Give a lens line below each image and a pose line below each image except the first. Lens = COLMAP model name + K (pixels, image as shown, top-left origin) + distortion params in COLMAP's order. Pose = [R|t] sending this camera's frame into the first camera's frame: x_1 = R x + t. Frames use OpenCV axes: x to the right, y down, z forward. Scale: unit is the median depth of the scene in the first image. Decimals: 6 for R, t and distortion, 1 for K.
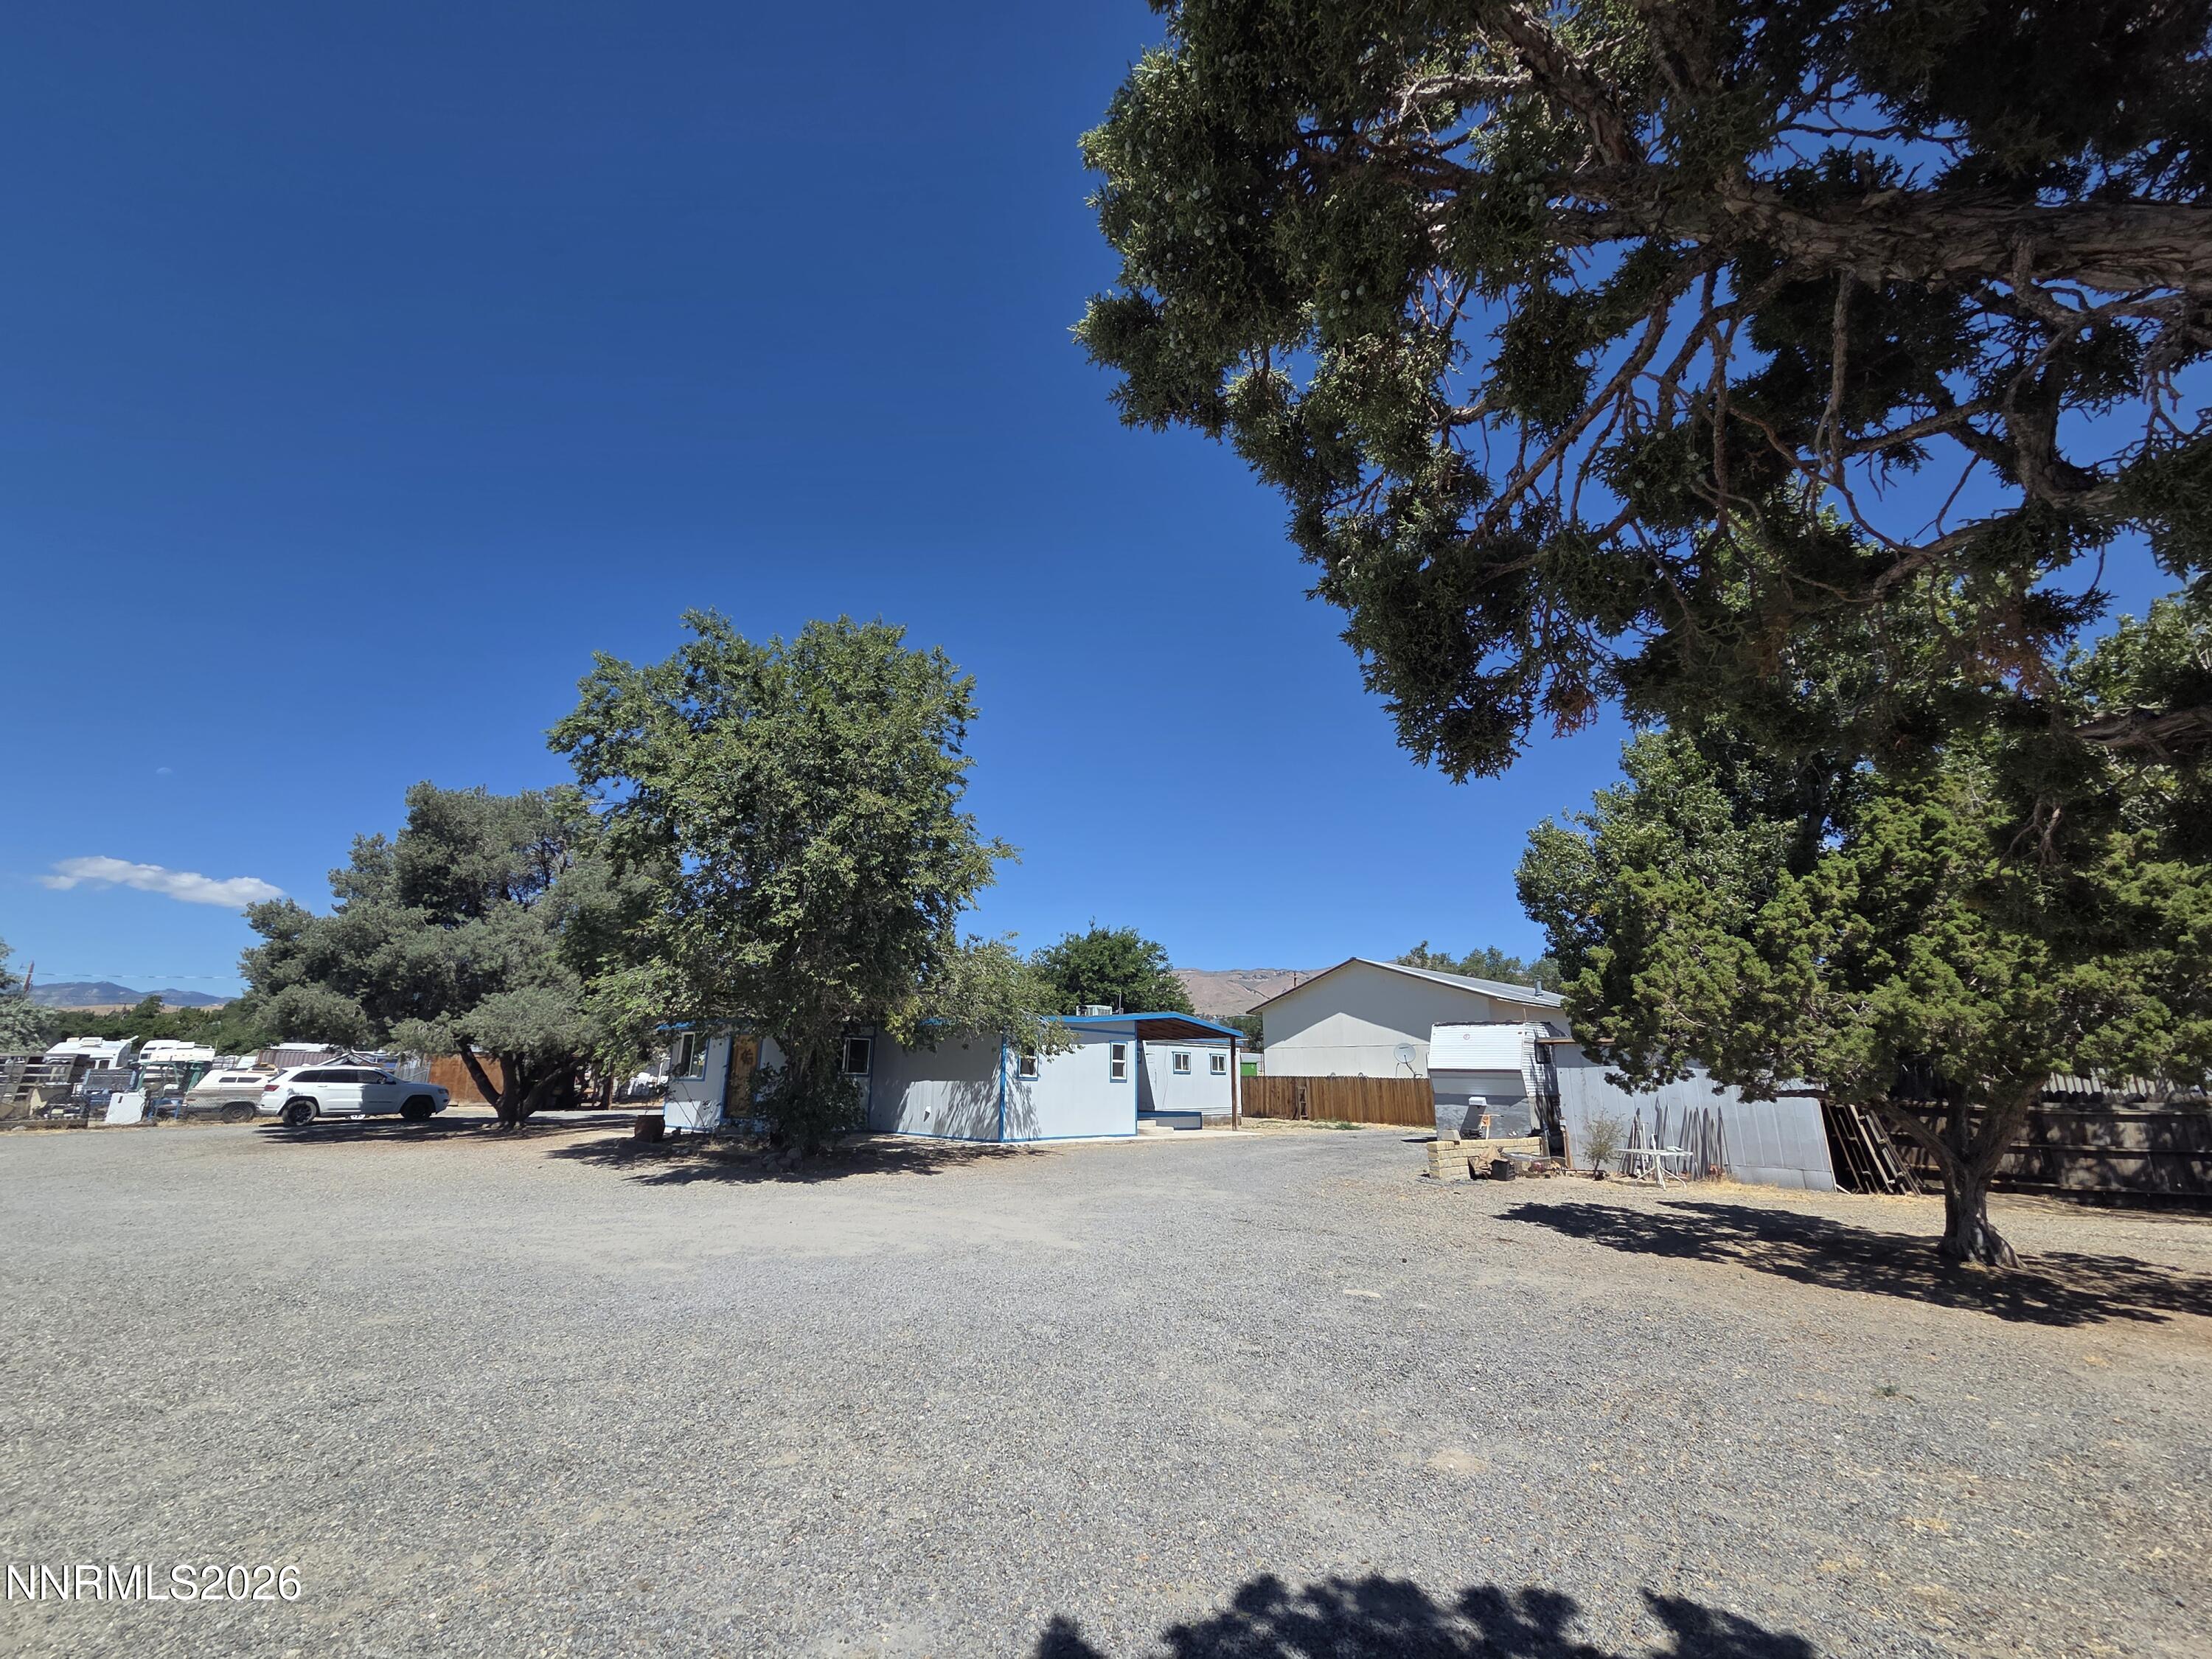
lens RADIAL K [[870.4, 0, 1095.9], [0, 870.4, 834.5], [0, 0, 1]] dist [-0.000099, -0.000138]
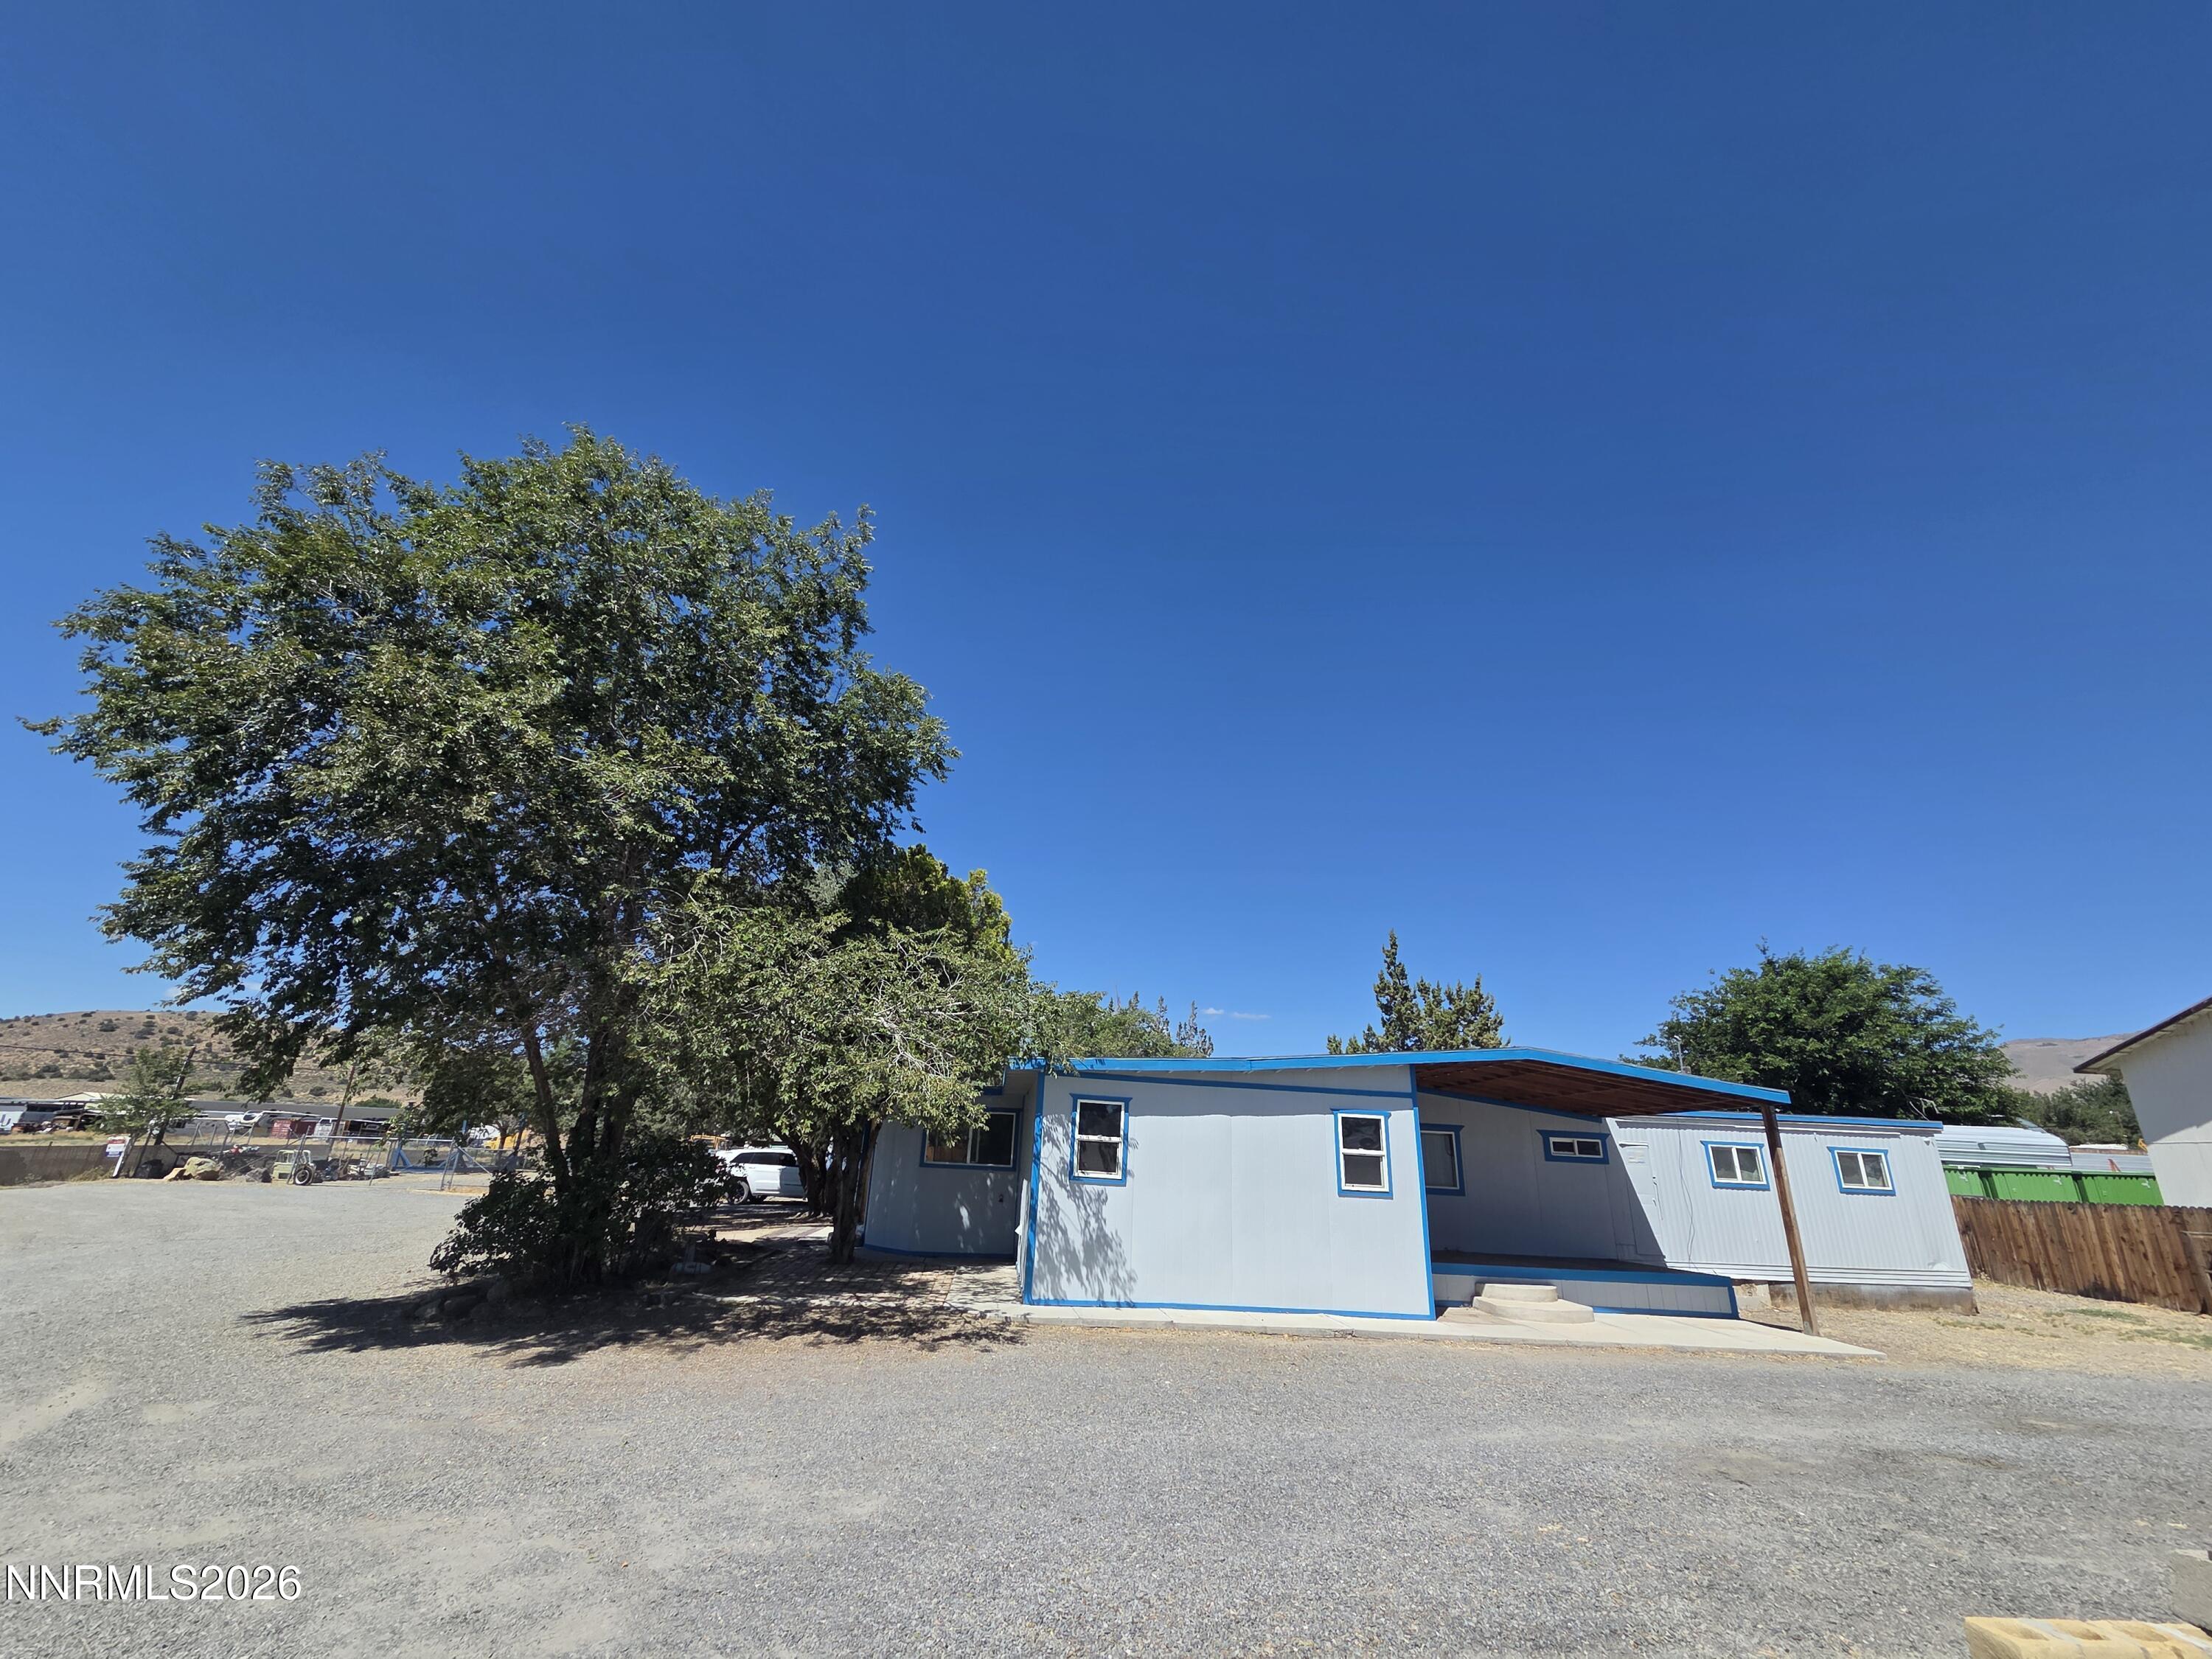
lens RADIAL K [[892.4, 0, 1106.0], [0, 892.4, 829.5], [0, 0, 1]] dist [-0.013564, -0.000036]
pose [[0.714864, -0.225408, -0.661937, 0.371414], [0.153229, 0.974109, -0.166229, 0.183368], [0.682268, 0.017403, 0.730895, 0.673963]]
